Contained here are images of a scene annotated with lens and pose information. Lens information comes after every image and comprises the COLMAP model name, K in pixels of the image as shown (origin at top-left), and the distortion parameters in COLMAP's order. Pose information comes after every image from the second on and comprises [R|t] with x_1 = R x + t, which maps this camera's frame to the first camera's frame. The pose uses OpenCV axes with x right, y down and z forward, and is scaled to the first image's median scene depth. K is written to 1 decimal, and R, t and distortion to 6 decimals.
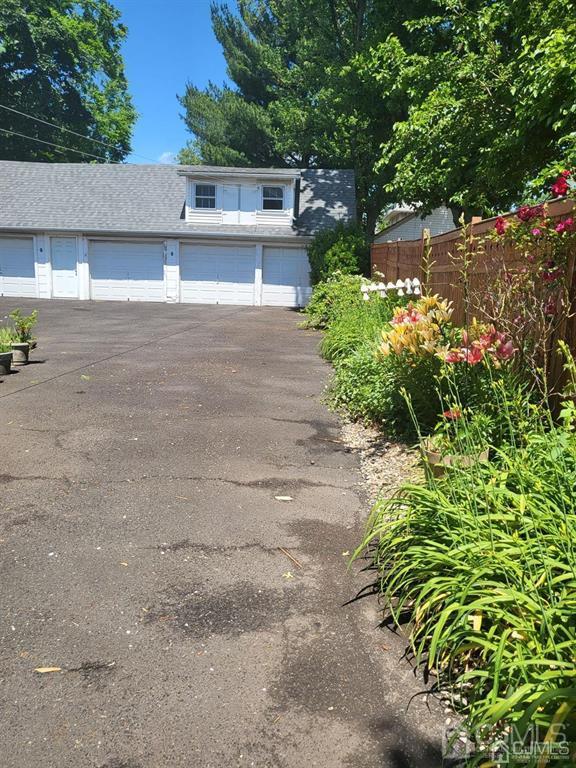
lens RADIAL K [[583.5, 0, 288.0], [0, 583.5, 384.0], [0, 0, 1]] dist [-0.071911, 0.144102]
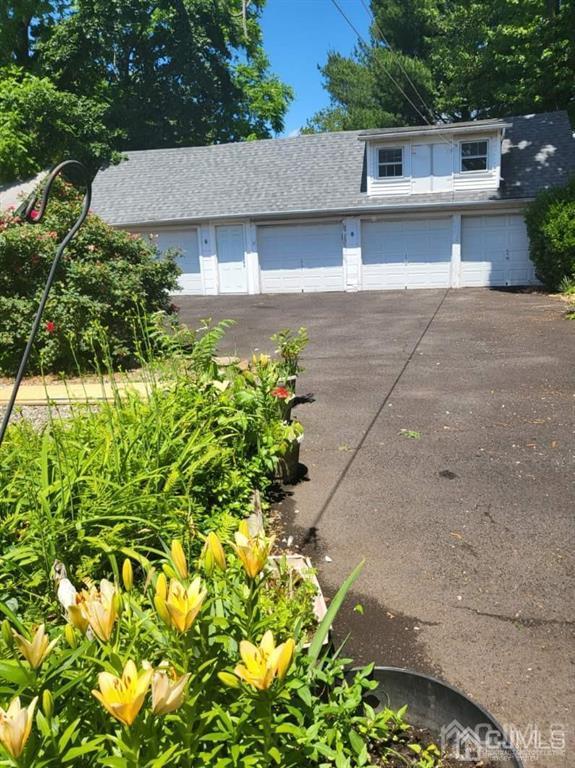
lens RADIAL K [[596.6, 0, 292.0], [0, 596.6, 363.3], [0, 0, 1]] dist [-0.035688, 0.098284]
pose [[0.979774, -0.041466, -0.195763, -0.122726], [0.041052, 0.999138, -0.006177, -0.031725], [0.195851, -0.001984, 0.980632, 0.119434]]
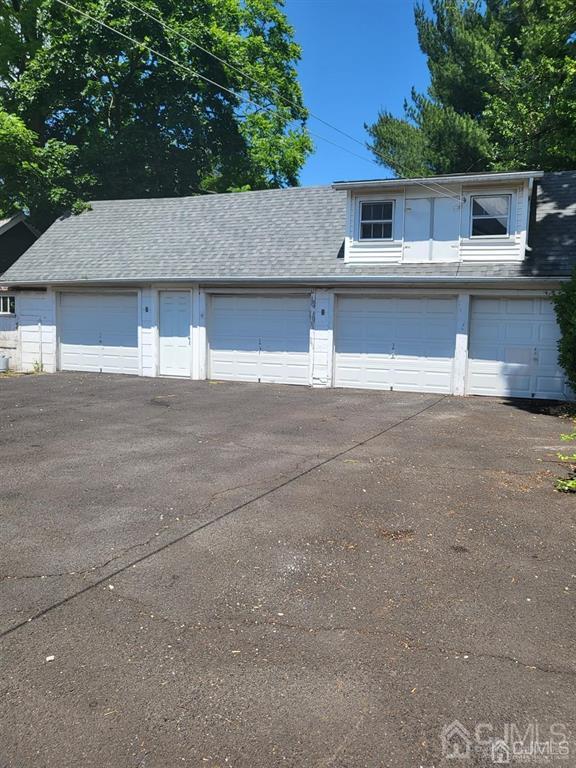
lens RADIAL K [[599.1, 0, 288.0], [0, 599.1, 384.0], [0, 0, 1]] dist [-0.004660, -0.004300]
pose [[0.943674, 0.020819, -0.330221, -0.014998], [-0.054206, 0.994262, -0.092221, -0.080837], [0.326406, 0.104926, 0.939388, 0.369775]]
